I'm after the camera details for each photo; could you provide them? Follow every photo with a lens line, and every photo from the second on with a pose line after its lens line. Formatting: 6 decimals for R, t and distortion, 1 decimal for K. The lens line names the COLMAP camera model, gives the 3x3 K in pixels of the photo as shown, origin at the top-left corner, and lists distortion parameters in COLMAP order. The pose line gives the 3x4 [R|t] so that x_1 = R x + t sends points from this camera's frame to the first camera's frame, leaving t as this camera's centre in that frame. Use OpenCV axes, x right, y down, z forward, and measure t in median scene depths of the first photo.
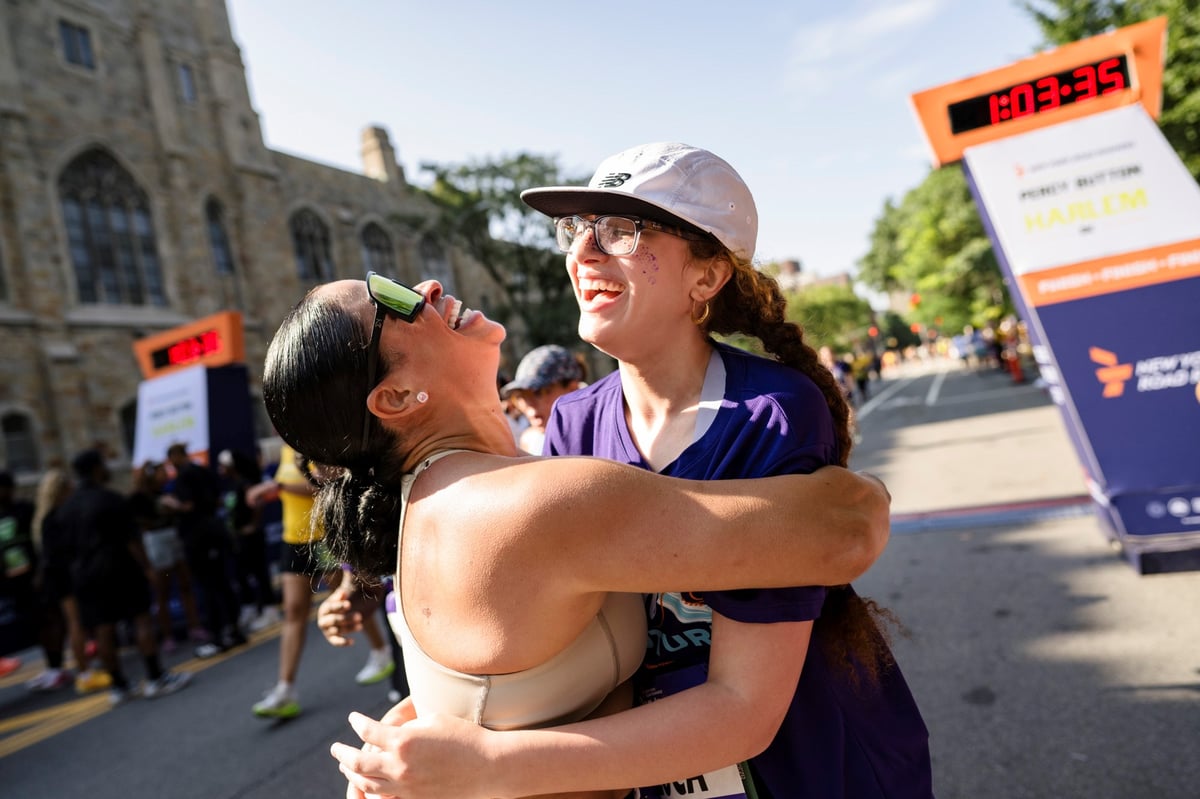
lens RADIAL K [[815.5, 0, 594.5], [0, 815.5, 405.1], [0, 0, 1]] dist [0.000572, -0.001014]
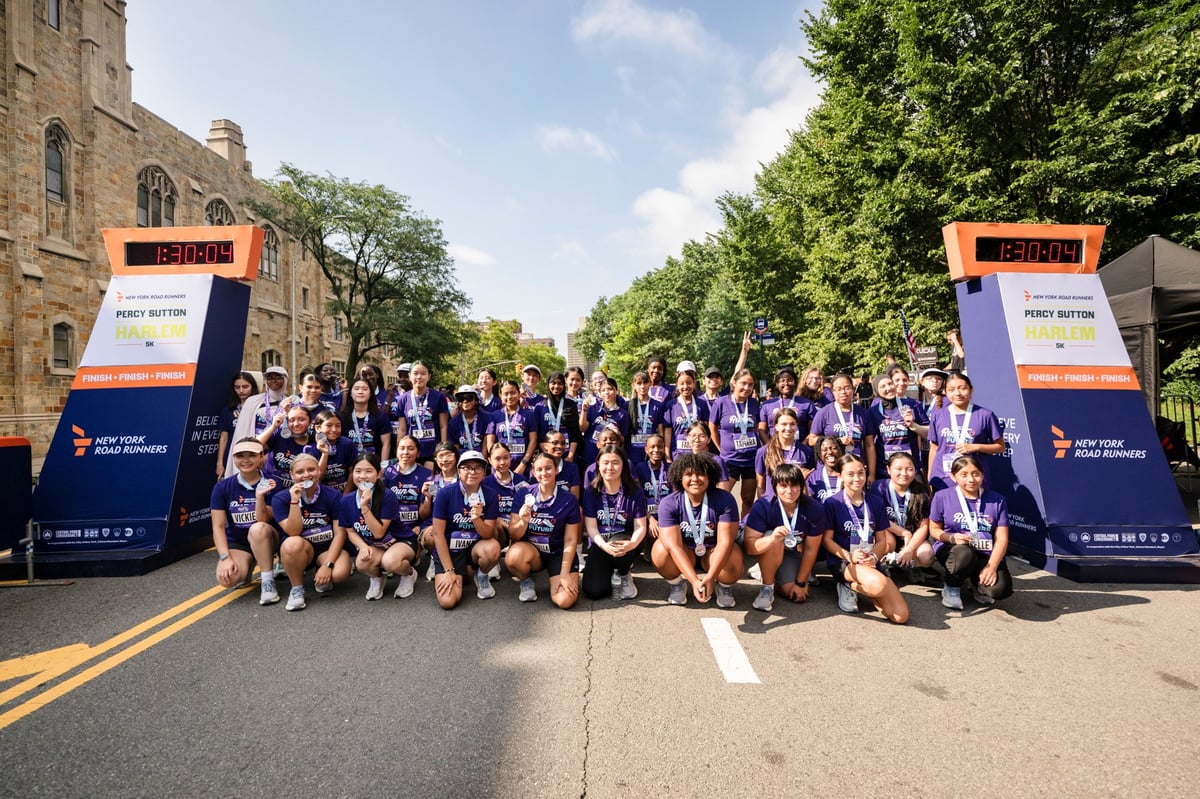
lens RADIAL K [[575.1, 0, 600.4], [0, 575.1, 396.5], [0, 0, 1]] dist [0.000593, -0.000457]
pose [[0.893189, 0.189595, 0.407759, -0.095243], [-0.173418, 0.981860, -0.076664, 0.017523], [-0.414897, -0.002237, 0.909865, 0.066225]]
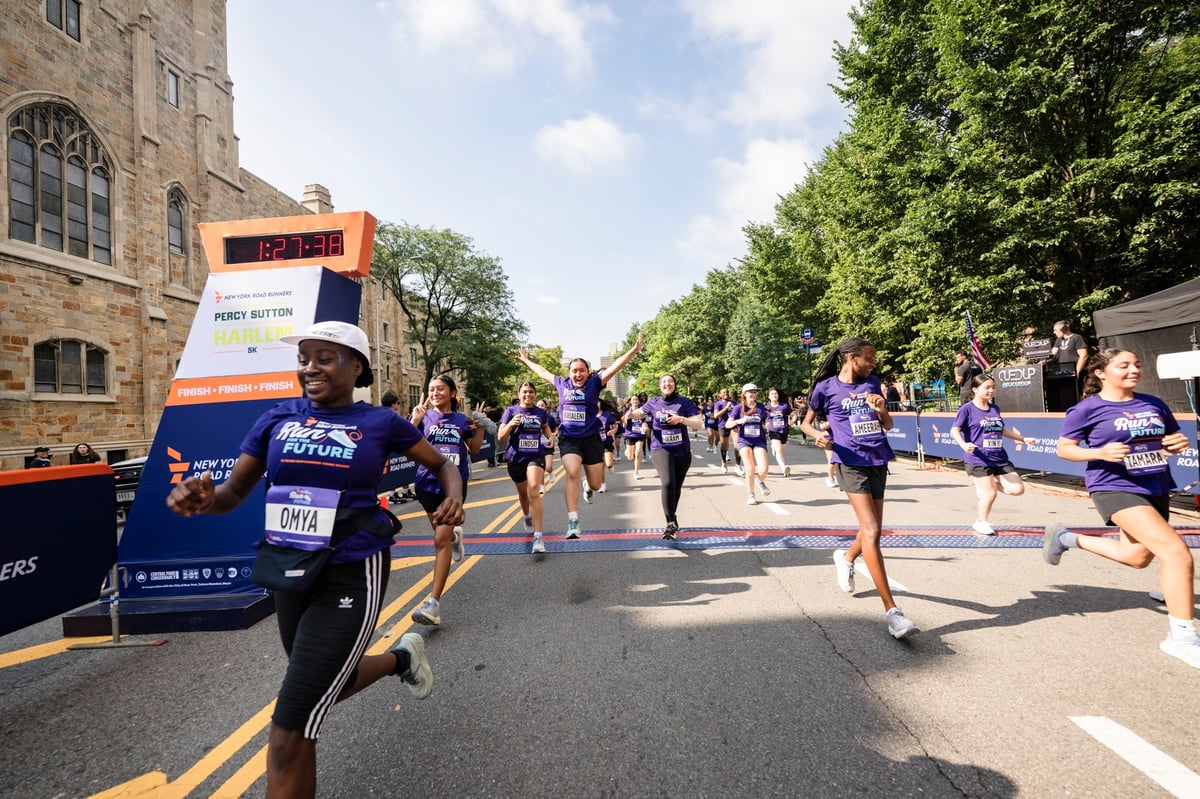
lens RADIAL K [[490.0, 0, 600.0], [0, 490.0, 399.5], [0, 0, 1]] dist [-0.001009, 0.000084]
pose [[0.920431, 0.167957, 0.352982, -0.109921], [-0.145040, 0.985268, -0.090609, 0.023734], [-0.363001, 0.032203, 0.931232, 0.136015]]
